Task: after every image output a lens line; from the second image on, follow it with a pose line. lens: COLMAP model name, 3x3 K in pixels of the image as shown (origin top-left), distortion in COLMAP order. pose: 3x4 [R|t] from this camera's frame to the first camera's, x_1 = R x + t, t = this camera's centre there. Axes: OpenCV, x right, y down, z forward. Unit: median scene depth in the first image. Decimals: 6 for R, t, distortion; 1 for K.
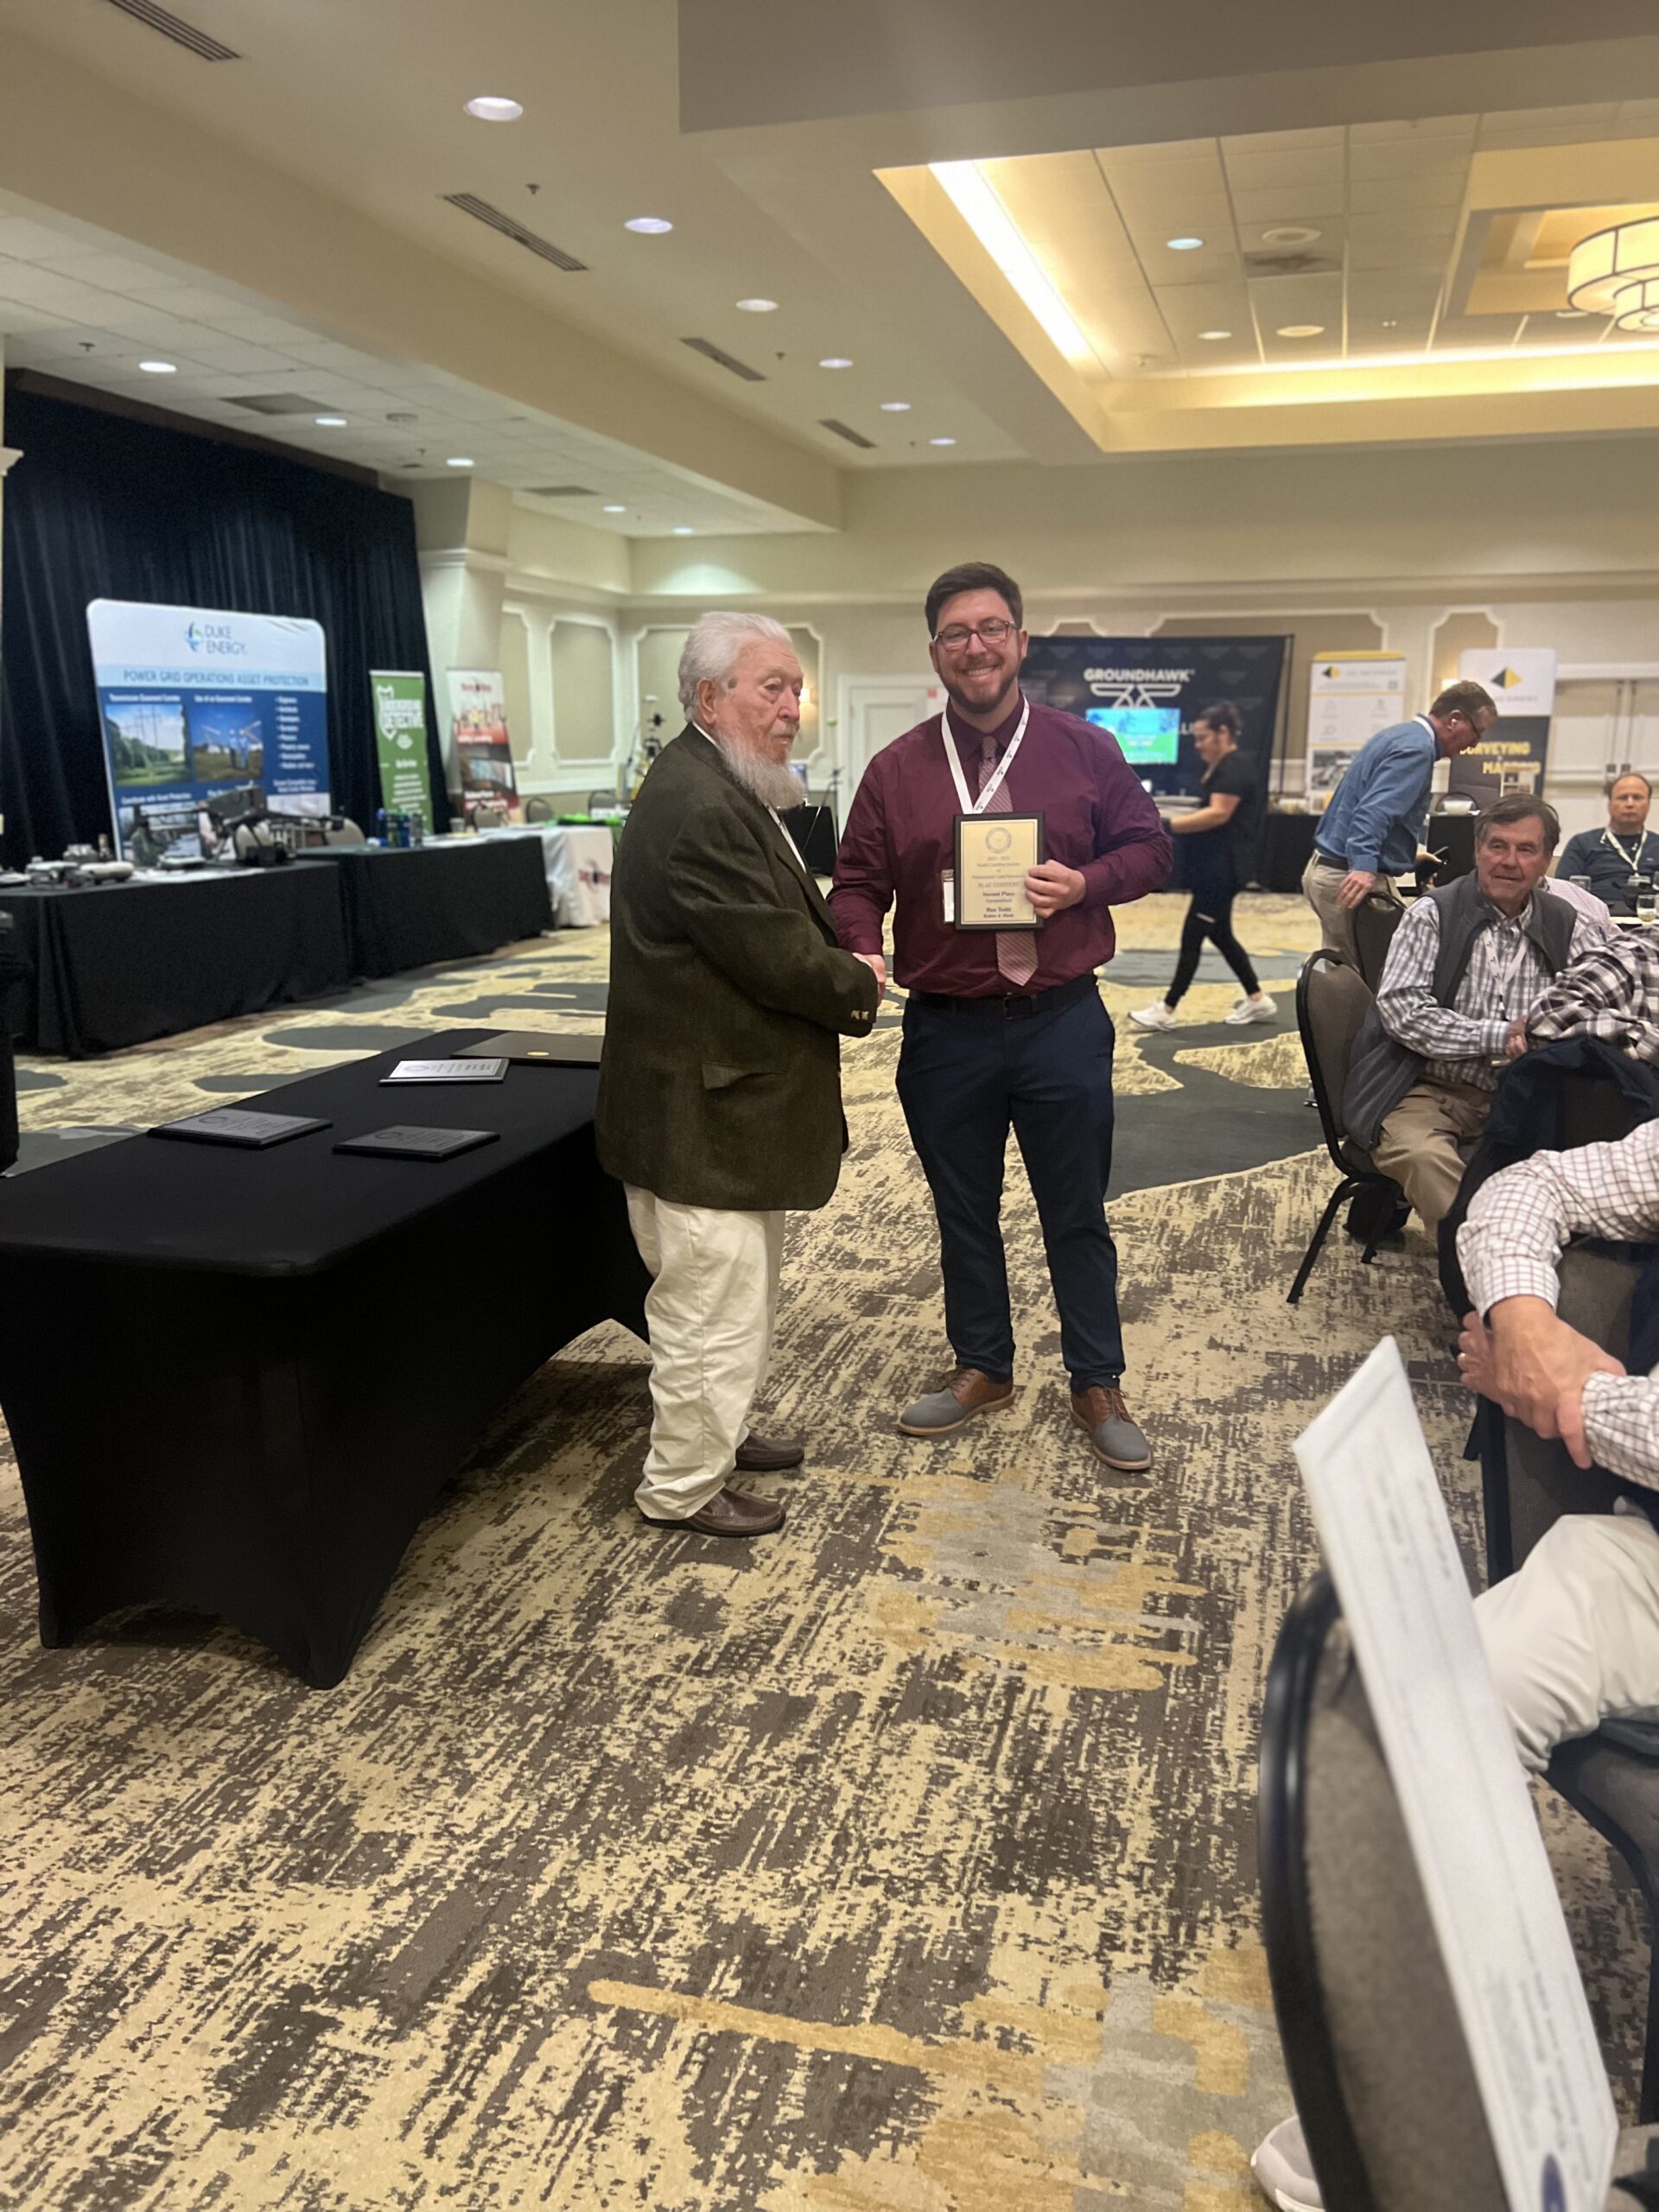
lens RADIAL K [[1655.1, 0, 845.5], [0, 1655.1, 1129.8], [0, 0, 1]] dist [0.041533, -0.048182]
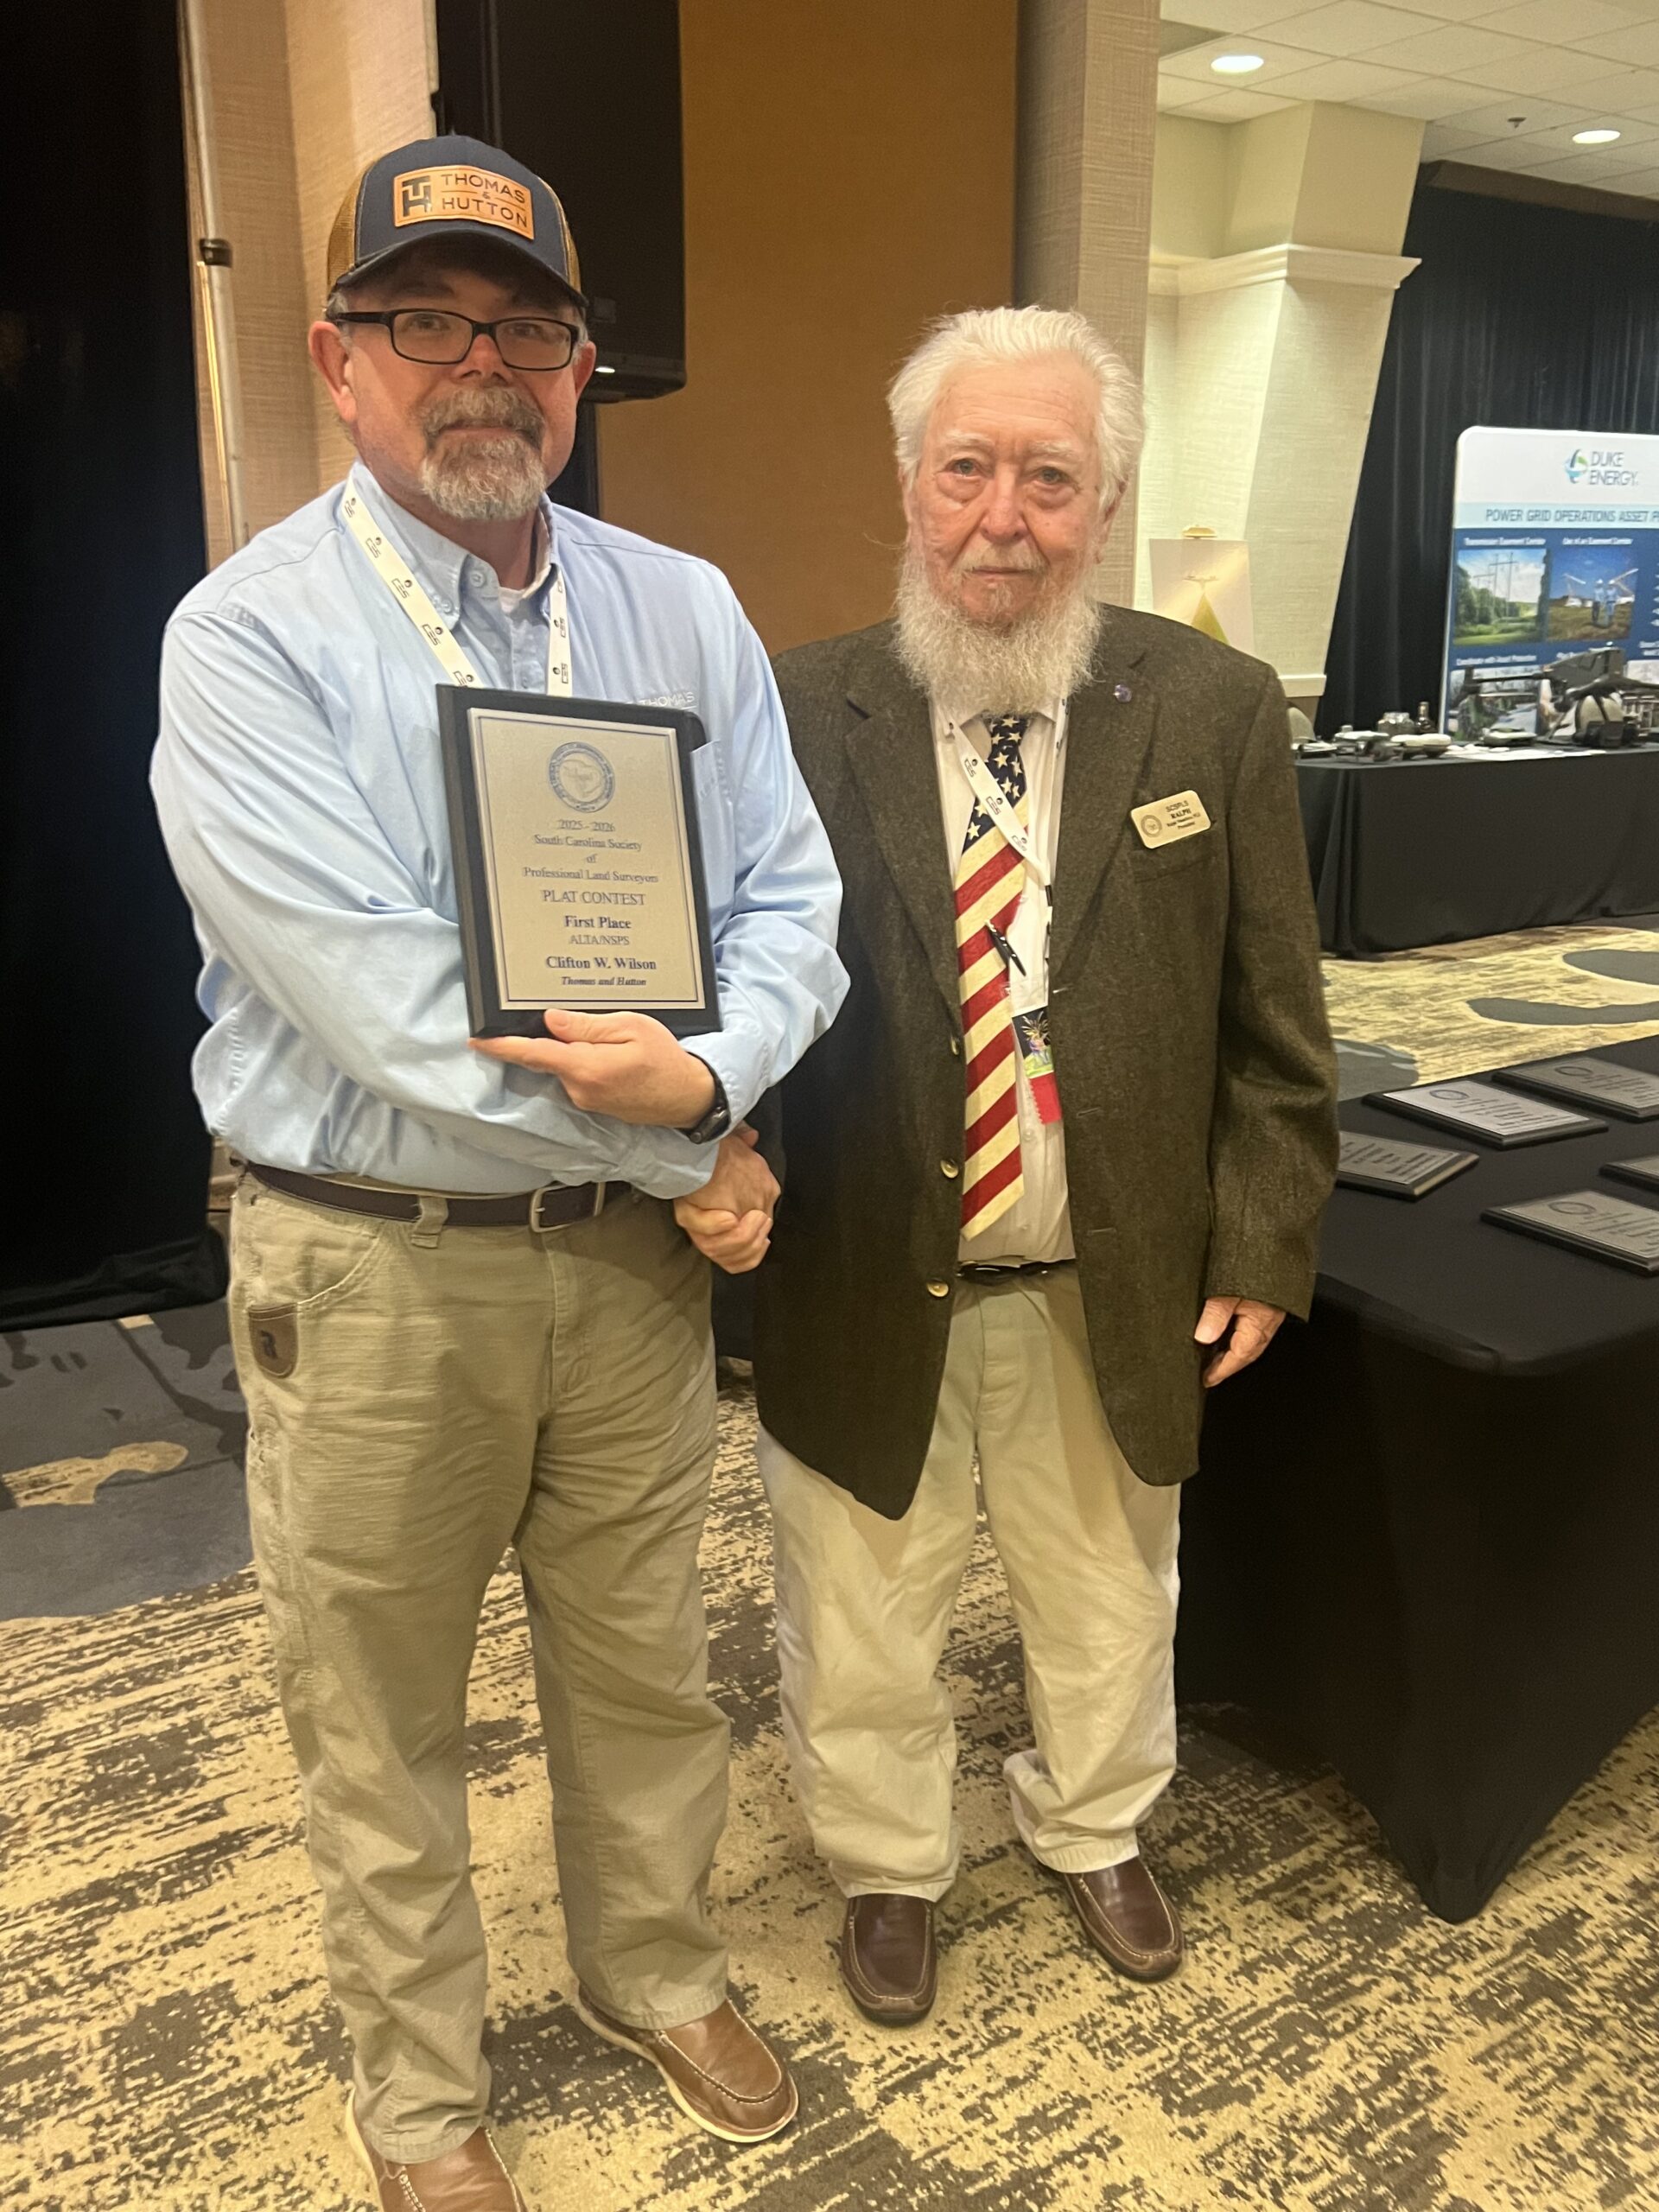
lens RADIAL K [[1878.9, 0, 862.8], [0, 1878.9, 1104.7], [0, 0, 1]] dist [0.035787, -0.026695]
pose [[0.760100, 0.174424, -0.625959, -0.034336], [-0.152606, 0.984275, 0.088960, -0.027508], [0.631633, 0.027906, 0.774765, 0.125373]]
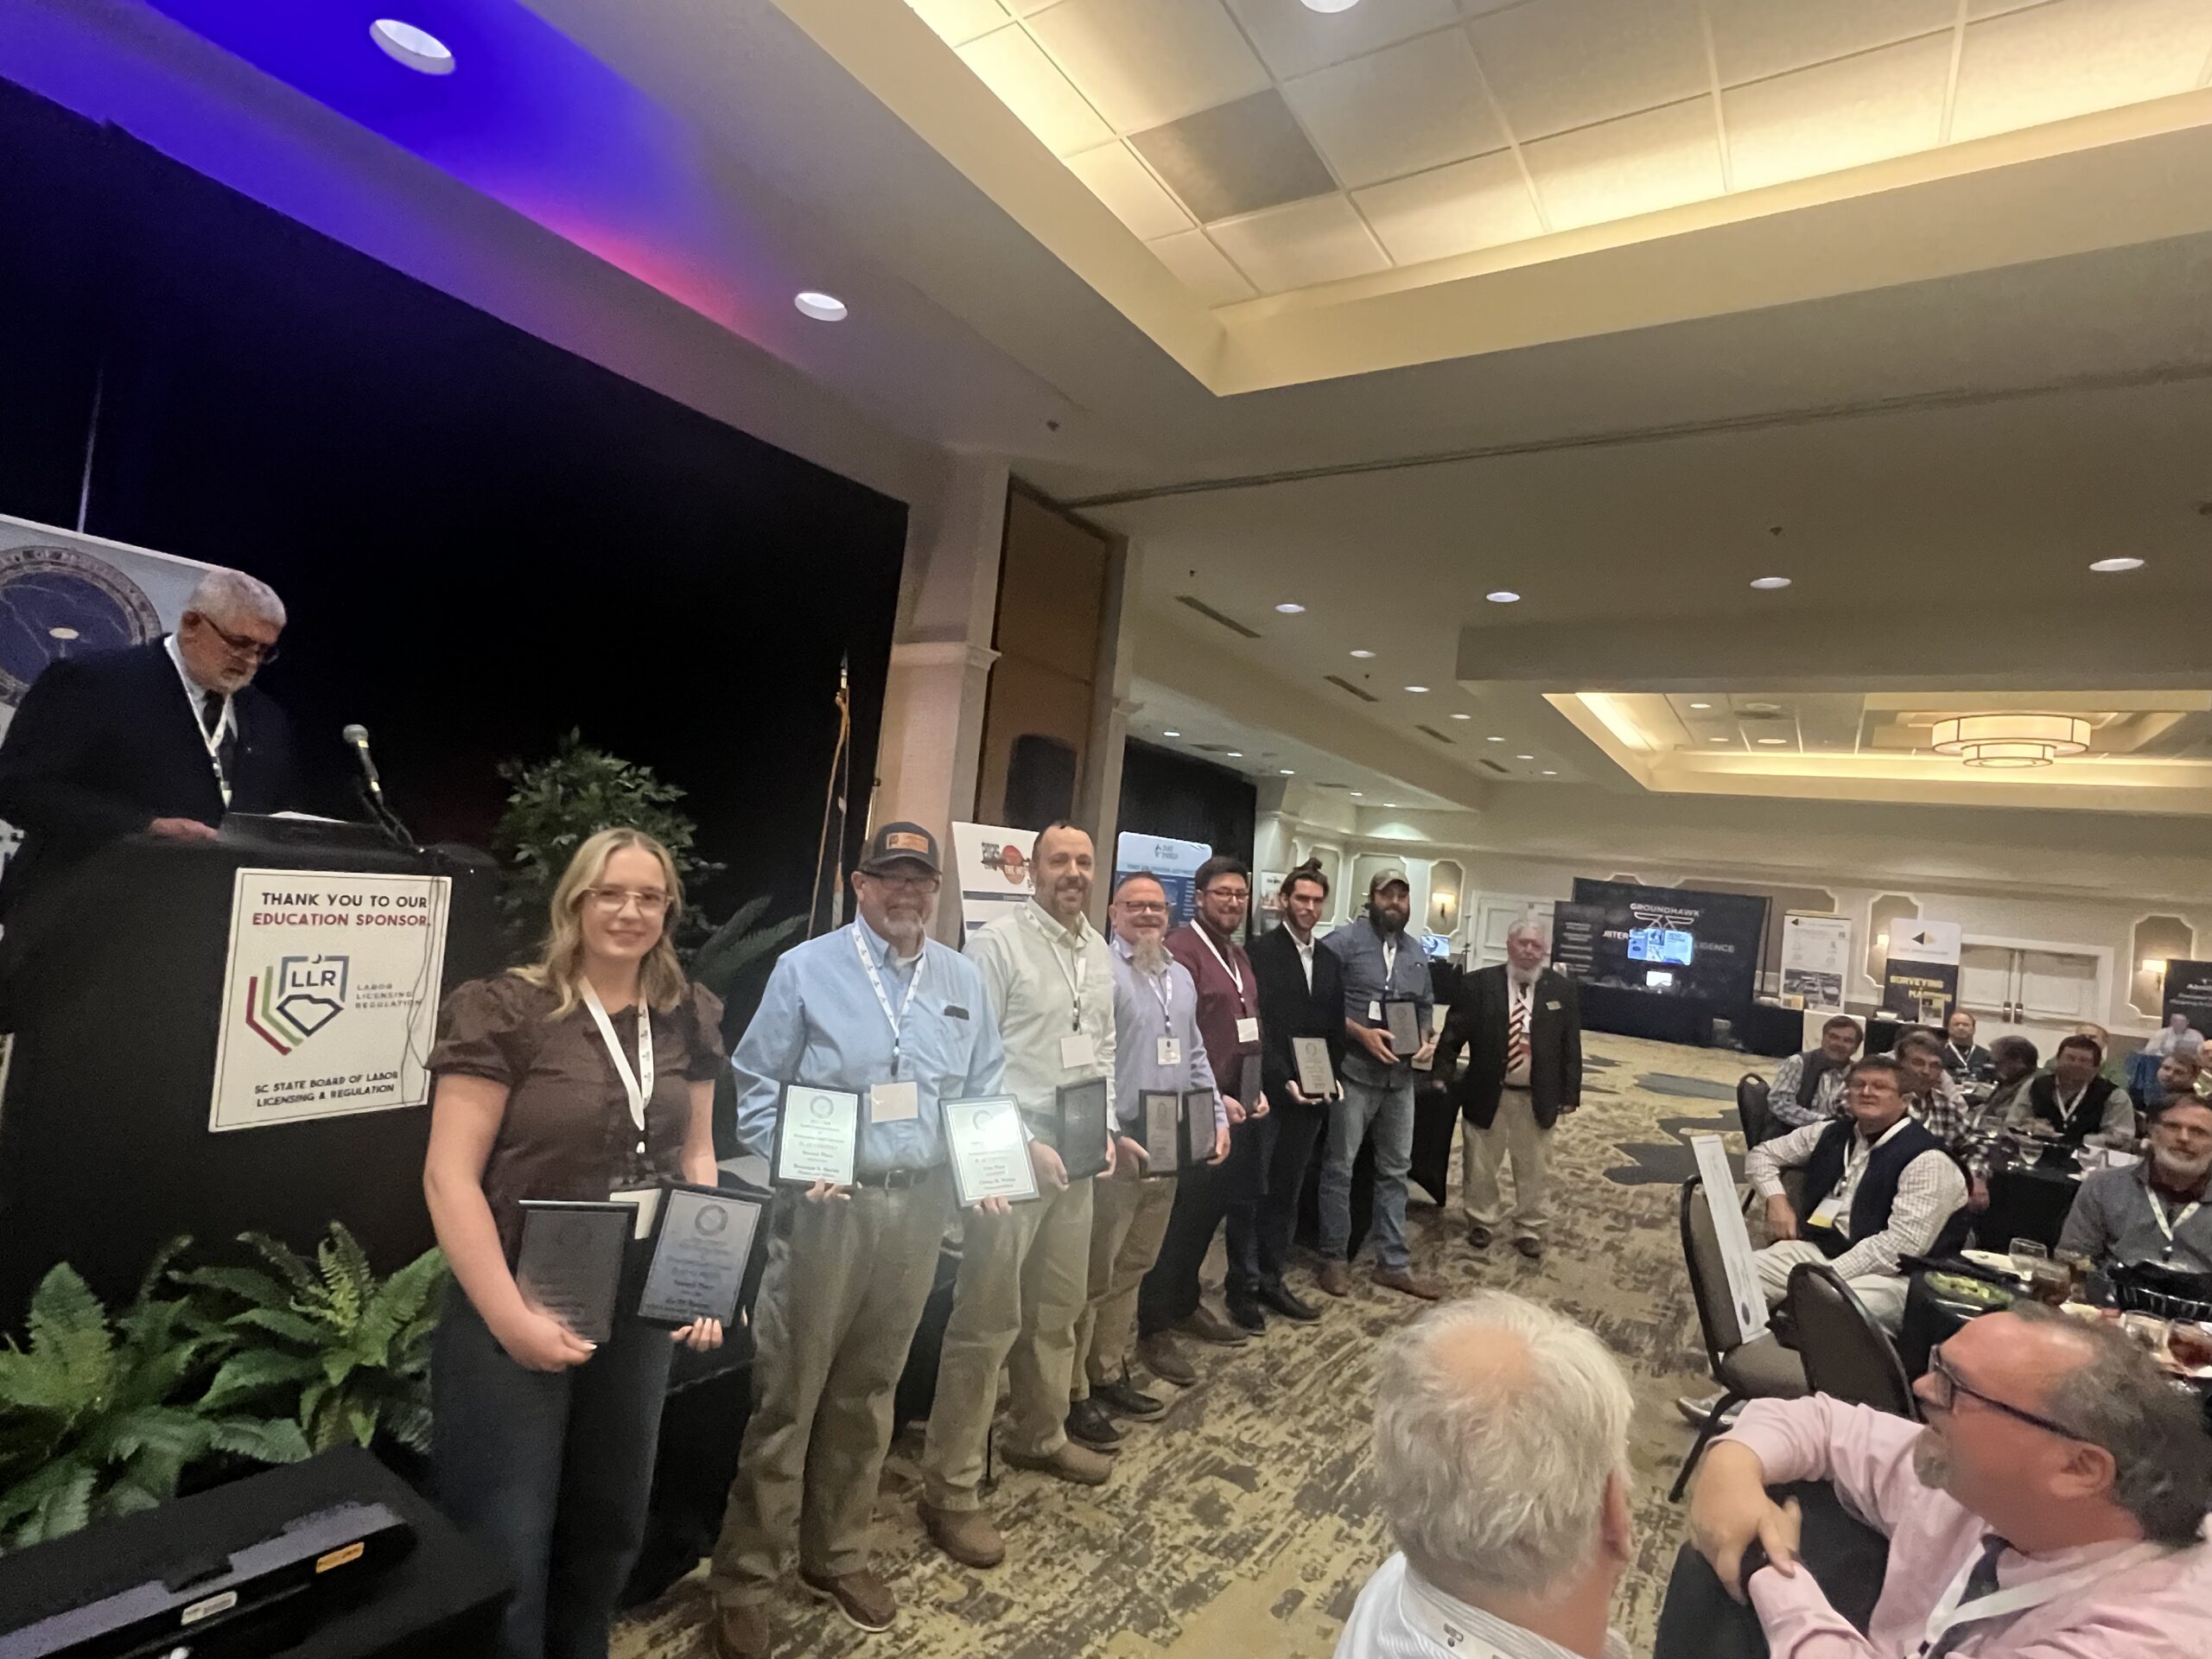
lens RADIAL K [[1101.9, 0, 1100.9], [0, 1101.9, 840.2], [0, 0, 1]] dist [-0.008887, 0.001100]
pose [[0.948758, 0.087428, -0.303668, -0.125645], [-0.168284, 0.953153, -0.251354, 0.116436], [0.267467, 0.289577, 0.919025, -0.708975]]
